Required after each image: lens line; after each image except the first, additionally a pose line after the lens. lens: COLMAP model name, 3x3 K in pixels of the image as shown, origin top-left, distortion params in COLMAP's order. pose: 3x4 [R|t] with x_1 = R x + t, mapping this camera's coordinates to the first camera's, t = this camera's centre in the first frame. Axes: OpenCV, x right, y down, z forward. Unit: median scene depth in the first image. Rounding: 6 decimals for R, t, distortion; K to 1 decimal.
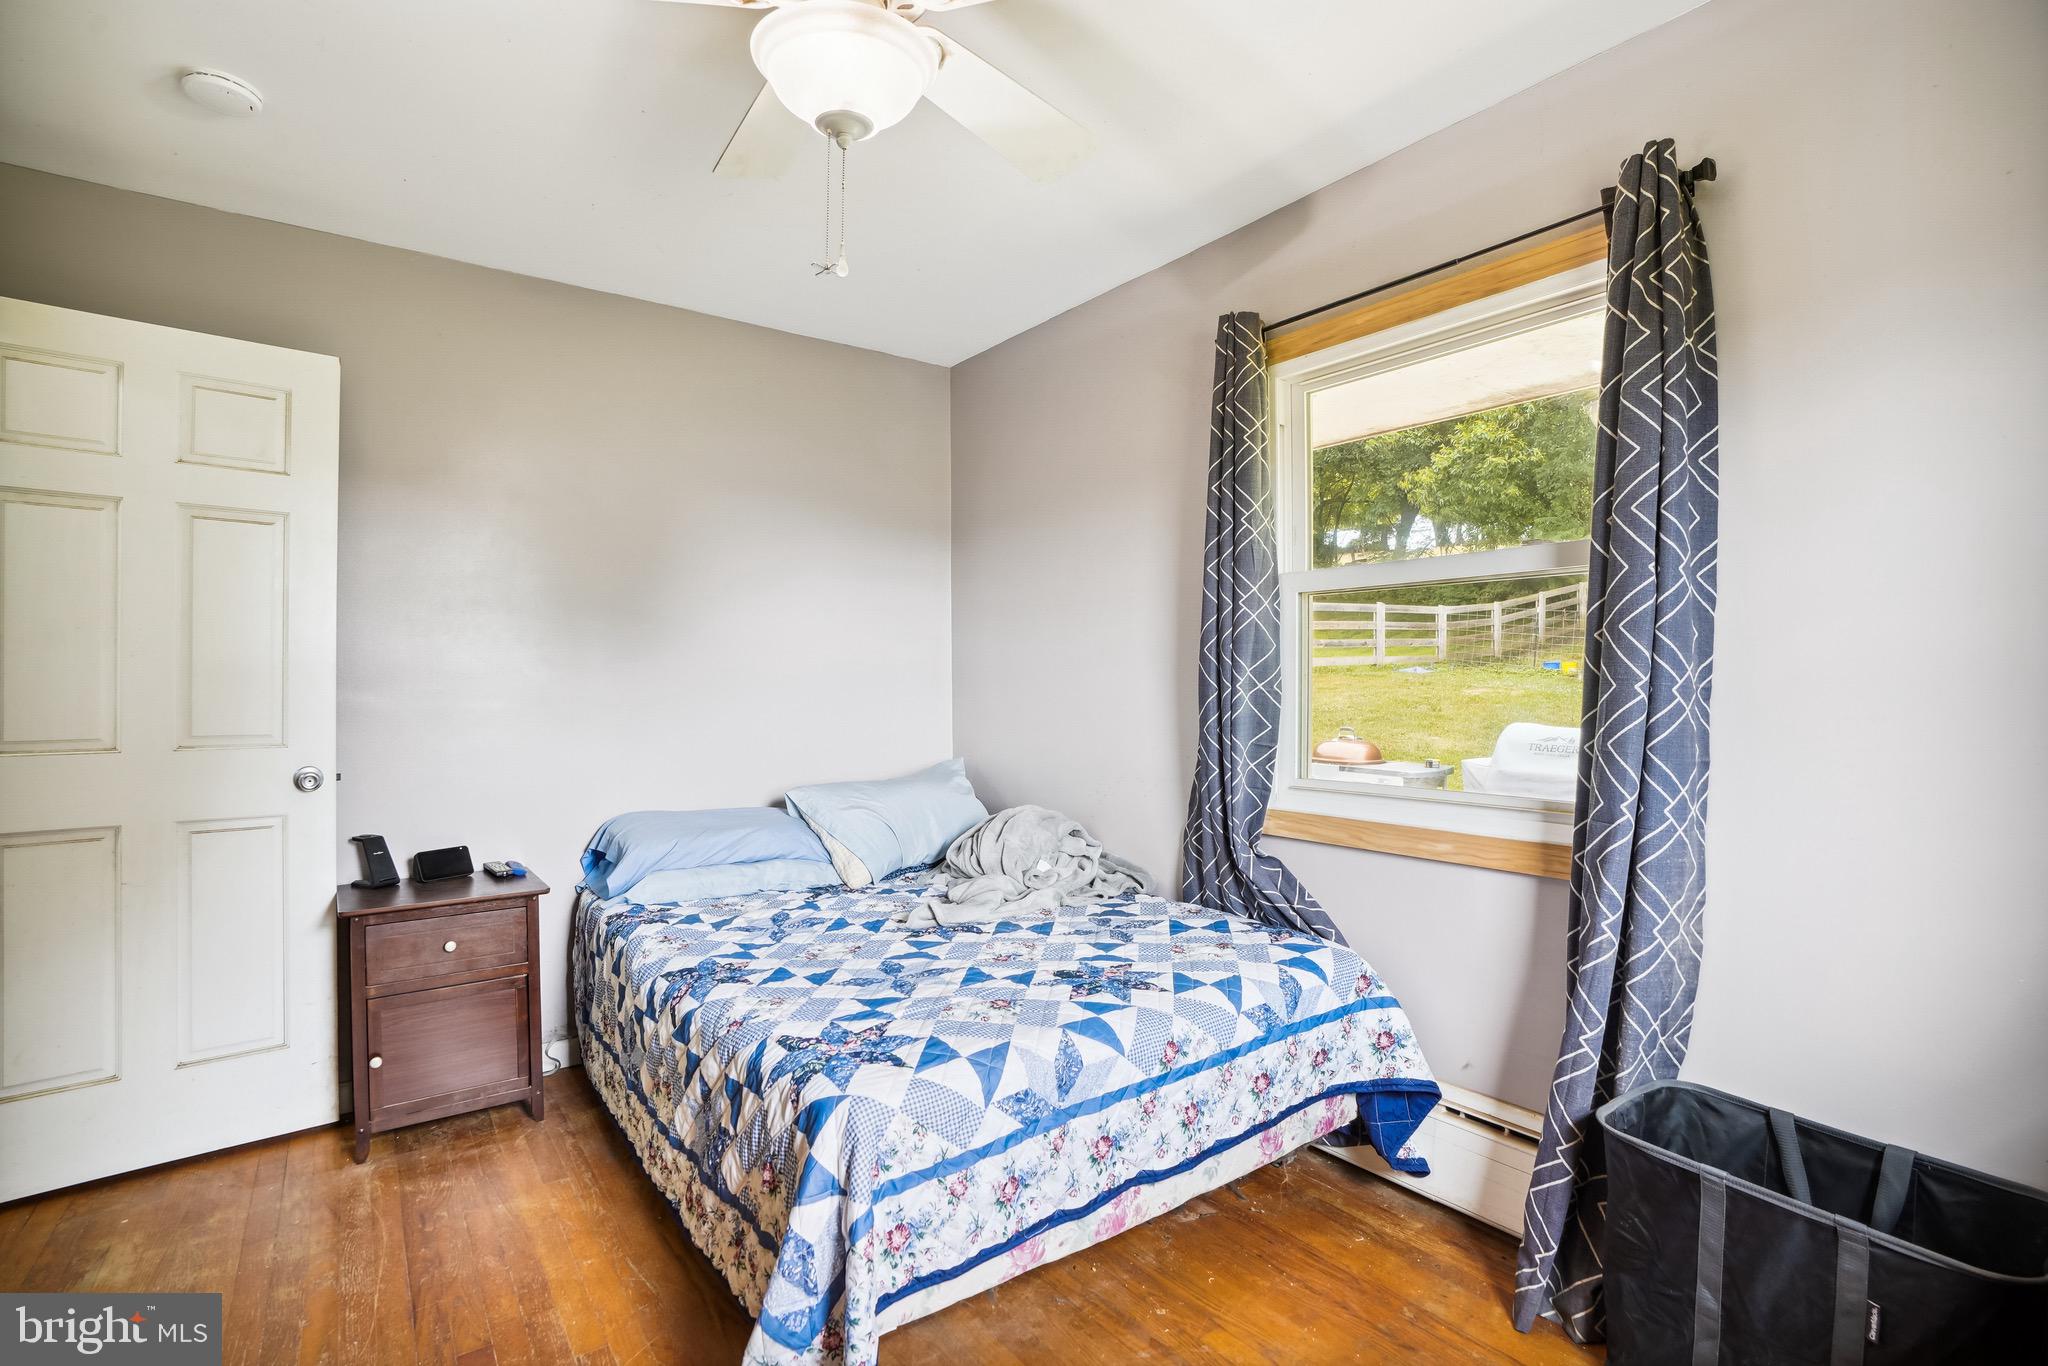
lens RADIAL K [[936.7, 0, 1024.1], [0, 936.7, 679.1], [0, 0, 1]] dist [-0.069083, 0.020578]
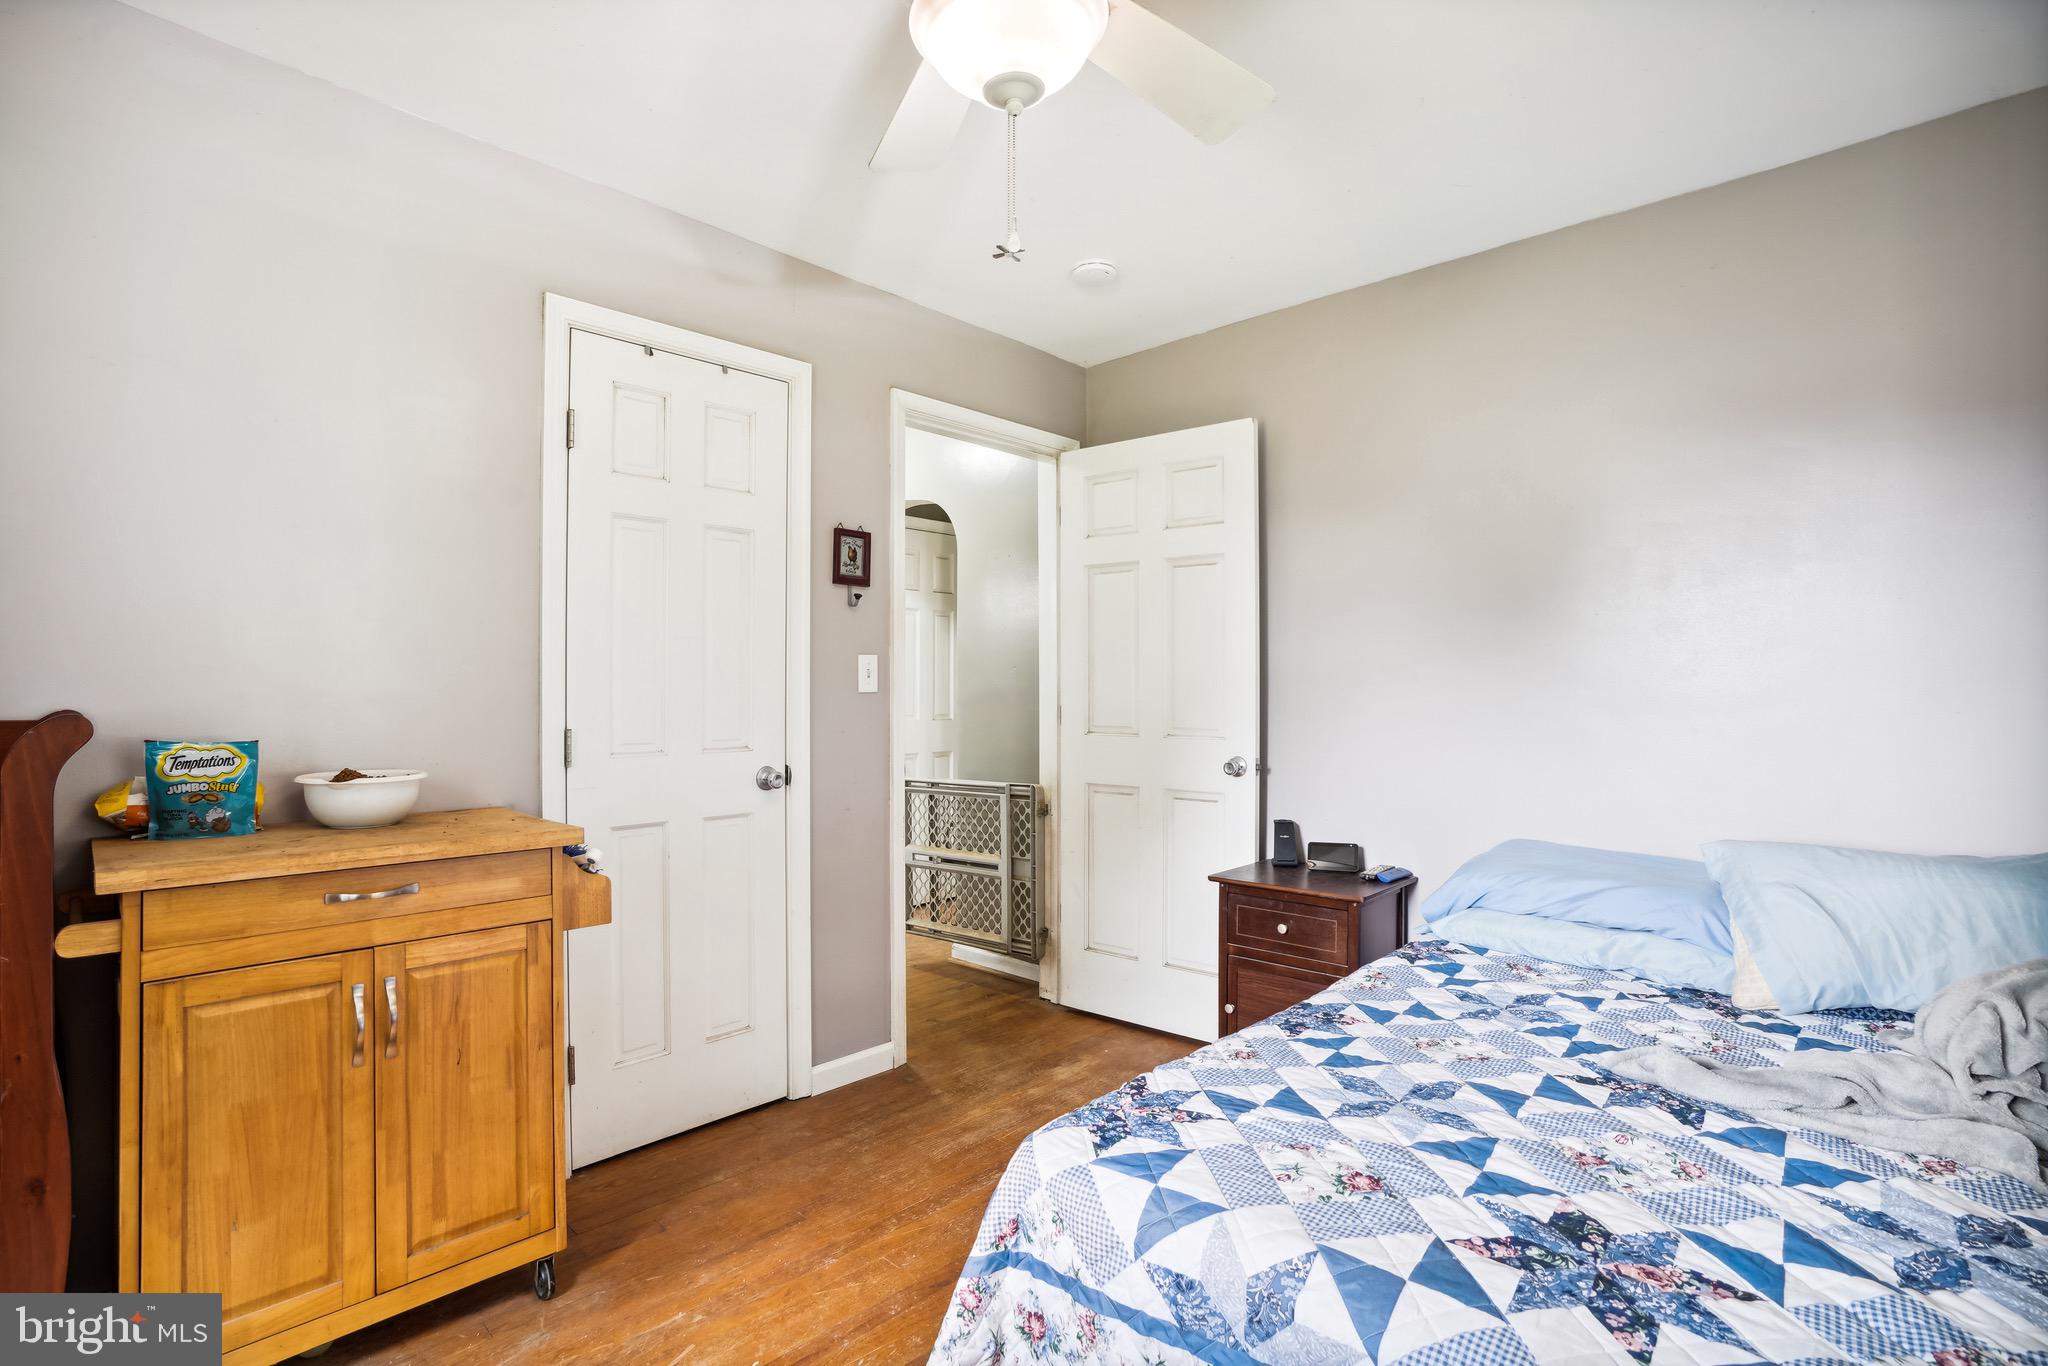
lens RADIAL K [[936.7, 0, 1011.3], [0, 936.7, 686.6], [0, 0, 1]] dist [-0.069083, 0.020578]
pose [[0.176086, -0.003279, -0.984369, 0.486649], [0.004592, 0.999986, -0.002510, 0.004250], [0.984364, -0.004078, 0.176099, 0.568060]]
